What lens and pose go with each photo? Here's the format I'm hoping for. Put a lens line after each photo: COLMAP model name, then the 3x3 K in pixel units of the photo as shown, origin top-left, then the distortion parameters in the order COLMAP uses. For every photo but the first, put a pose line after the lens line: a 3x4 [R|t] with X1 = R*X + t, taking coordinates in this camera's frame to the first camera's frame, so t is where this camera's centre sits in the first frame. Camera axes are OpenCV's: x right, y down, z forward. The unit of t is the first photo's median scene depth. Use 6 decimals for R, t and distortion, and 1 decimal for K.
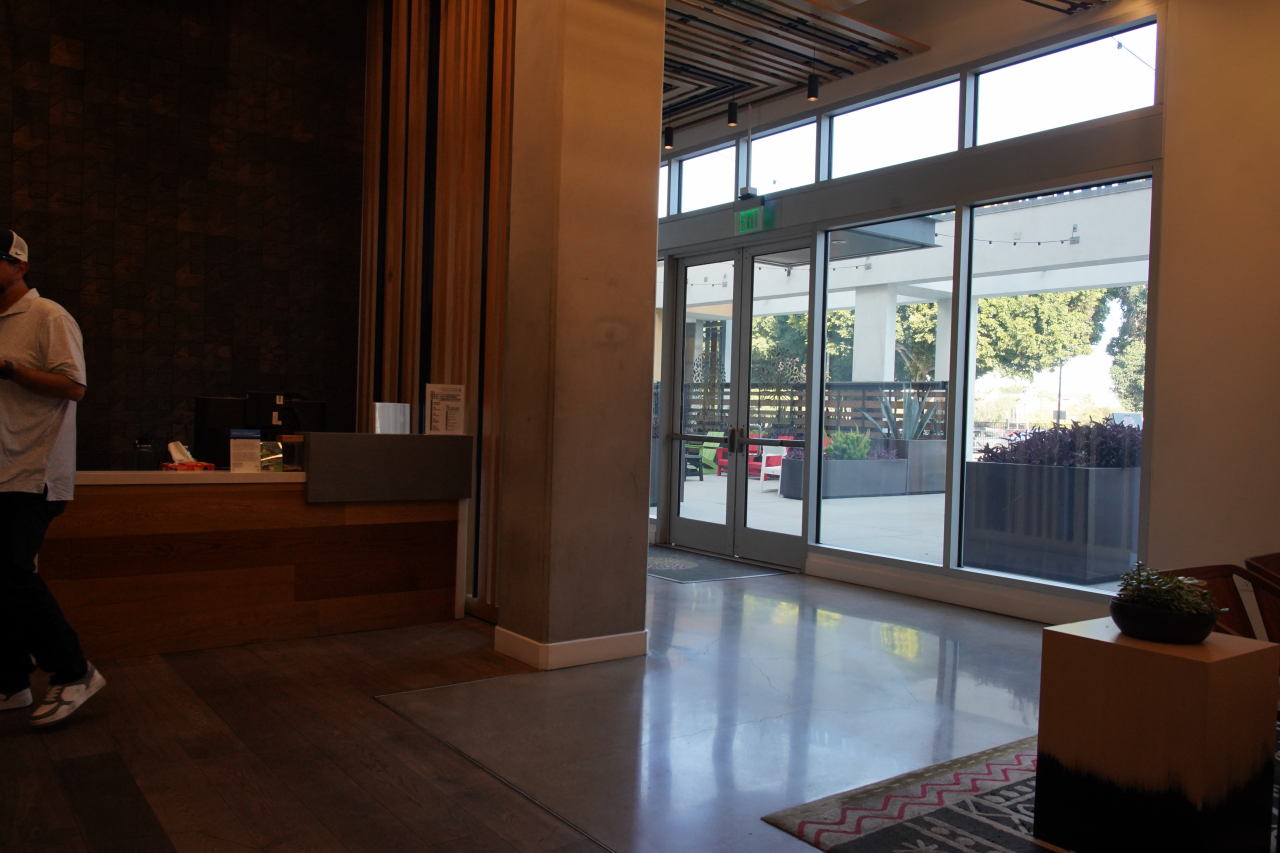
lens RADIAL K [[964.2, 0, 643.1], [0, 964.2, 424.6], [0, 0, 1]] dist [0.005375, 0.007196]
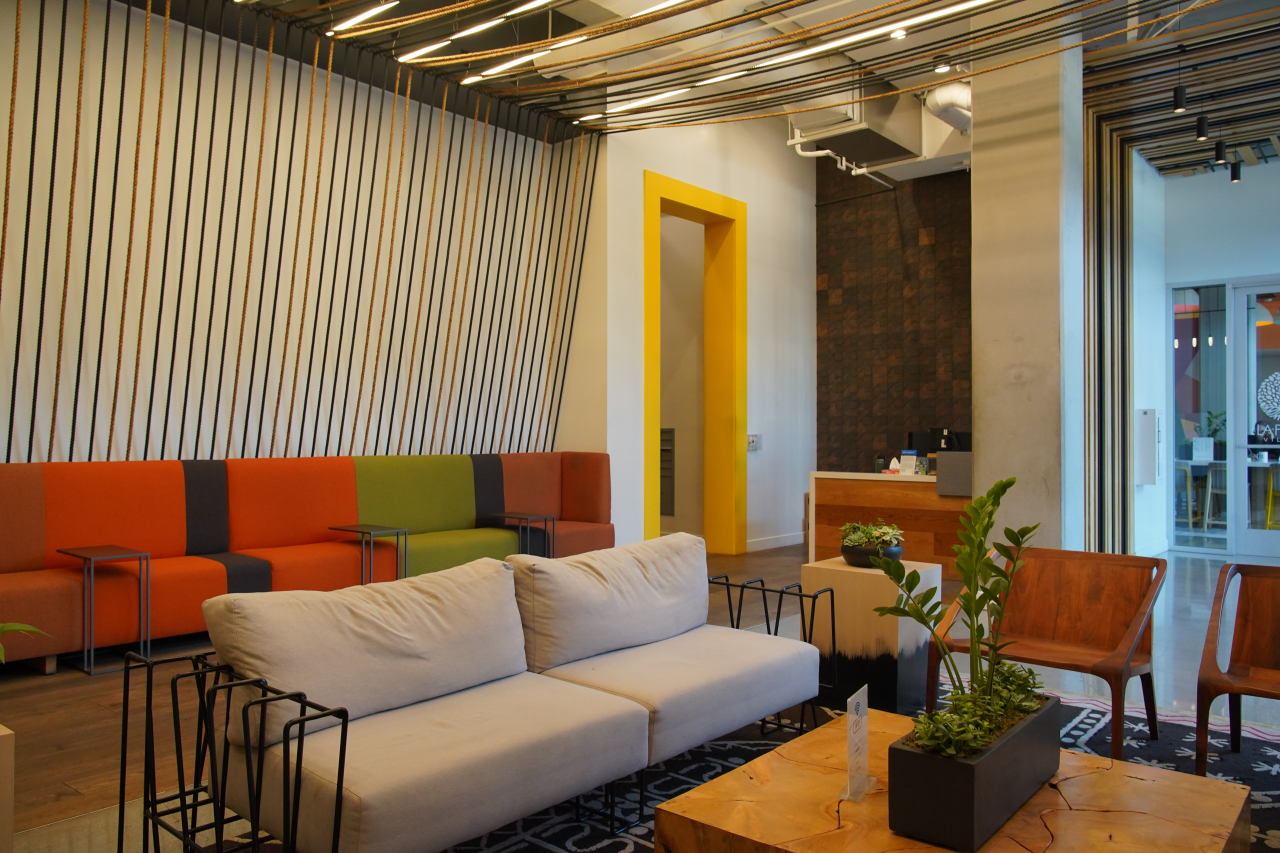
lens RADIAL K [[964.2, 0, 643.1], [0, 964.2, 424.6], [0, 0, 1]] dist [0.005375, 0.007196]
pose [[0.227305, -0.042934, -0.972877, 1.090820], [-0.004782, 0.998966, -0.045202, 0.037580], [0.973812, 0.014927, 0.226864, 0.135690]]
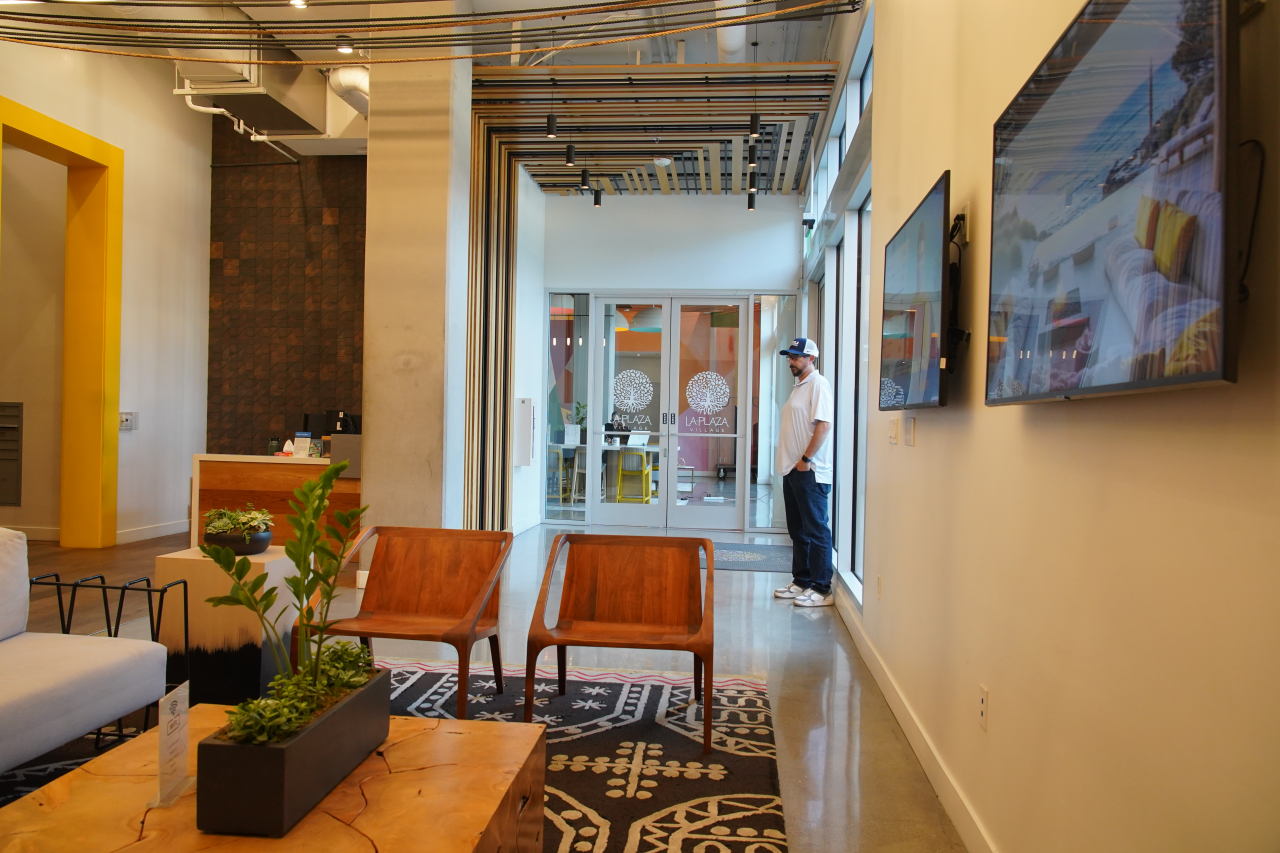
lens RADIAL K [[964.2, 0, 643.1], [0, 964.2, 424.6], [0, 0, 1]] dist [0.005375, 0.007196]
pose [[0.729064, -0.015257, -0.684276, 1.109875], [-0.007396, 0.999518, -0.030166, 0.036356], [0.684406, 0.027054, 0.728599, 0.163824]]
